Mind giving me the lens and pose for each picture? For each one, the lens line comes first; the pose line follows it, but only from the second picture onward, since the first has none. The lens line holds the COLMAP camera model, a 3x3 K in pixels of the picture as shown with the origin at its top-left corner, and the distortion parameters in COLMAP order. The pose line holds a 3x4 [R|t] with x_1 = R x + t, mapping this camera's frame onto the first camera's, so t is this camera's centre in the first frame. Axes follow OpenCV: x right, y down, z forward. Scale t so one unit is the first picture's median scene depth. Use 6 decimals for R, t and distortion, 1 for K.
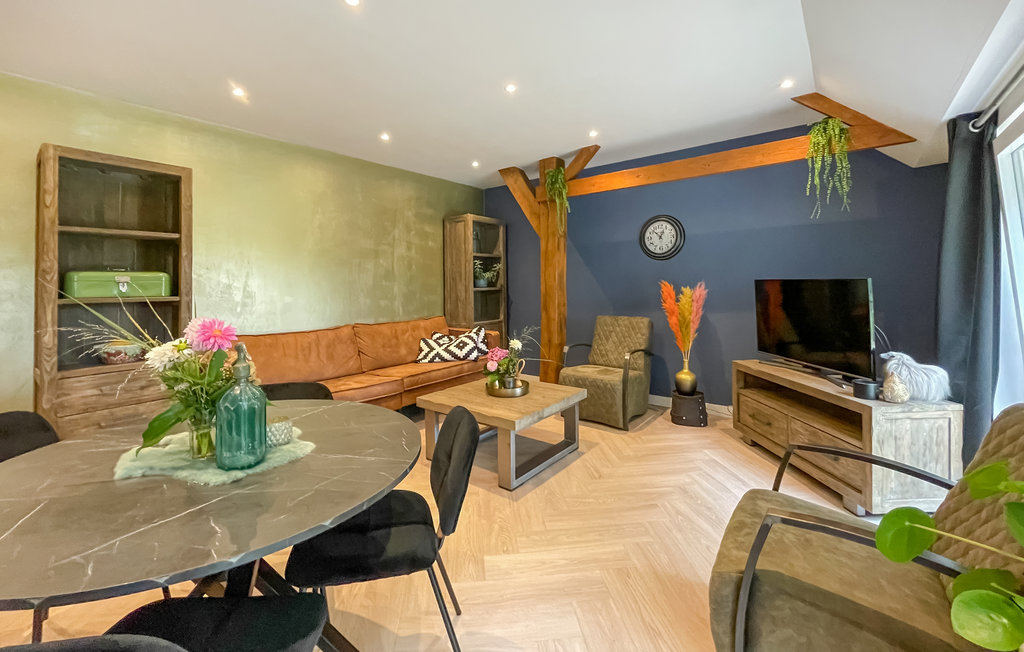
lens RADIAL K [[424.7, 0, 510.3], [0, 424.7, 277.8], [0, 0, 1]] dist [0.000021, 0.000032]
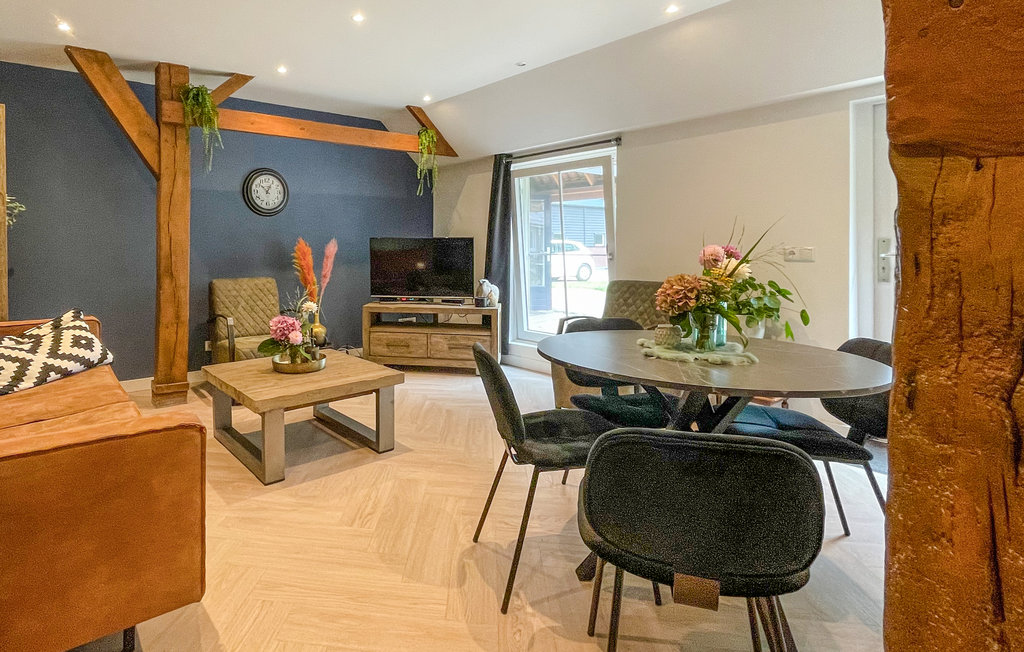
lens RADIAL K [[528.2, 0, 406.6], [0, 528.2, 248.8], [0, 0, 1]] dist [-0.002146, -0.000658]
pose [[0.258361, 0.004227, 0.966039, -0.694846], [-0.009944, 0.999949, -0.001716, 0.029501], [-0.965997, -0.009163, 0.258390, 0.402336]]
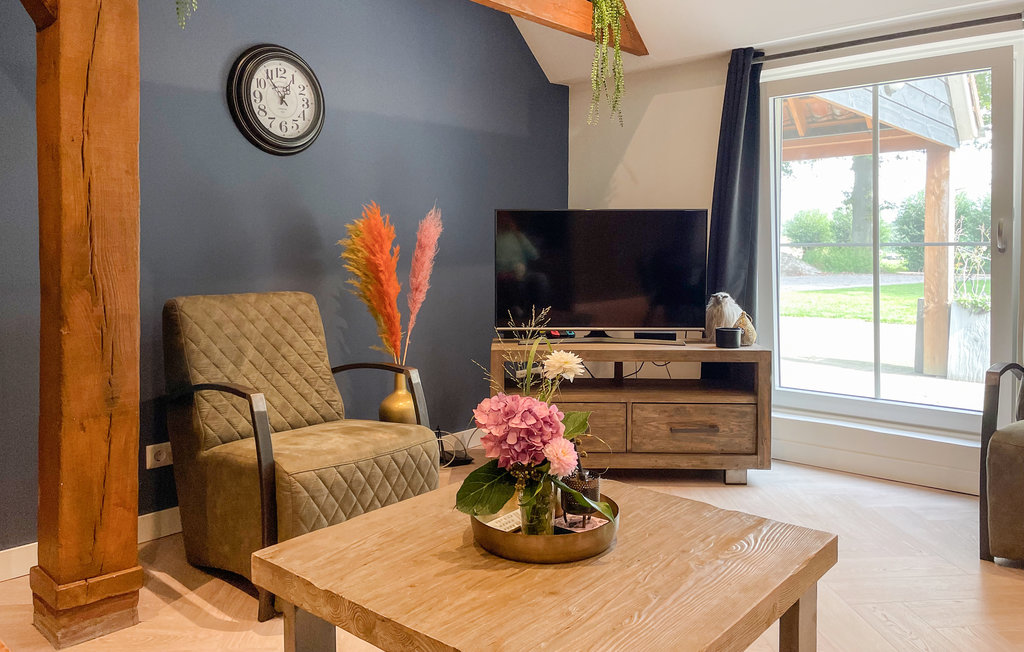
lens RADIAL K [[771.4, 0, 508.9], [0, 771.4, 273.9], [0, 0, 1]] dist [0.108996, -0.142799]
pose [[0.040348, -0.022662, 0.998929, -0.406849], [-0.011882, 0.999661, 0.023158, 0.055169], [-0.999115, -0.012804, 0.040065, 0.747409]]
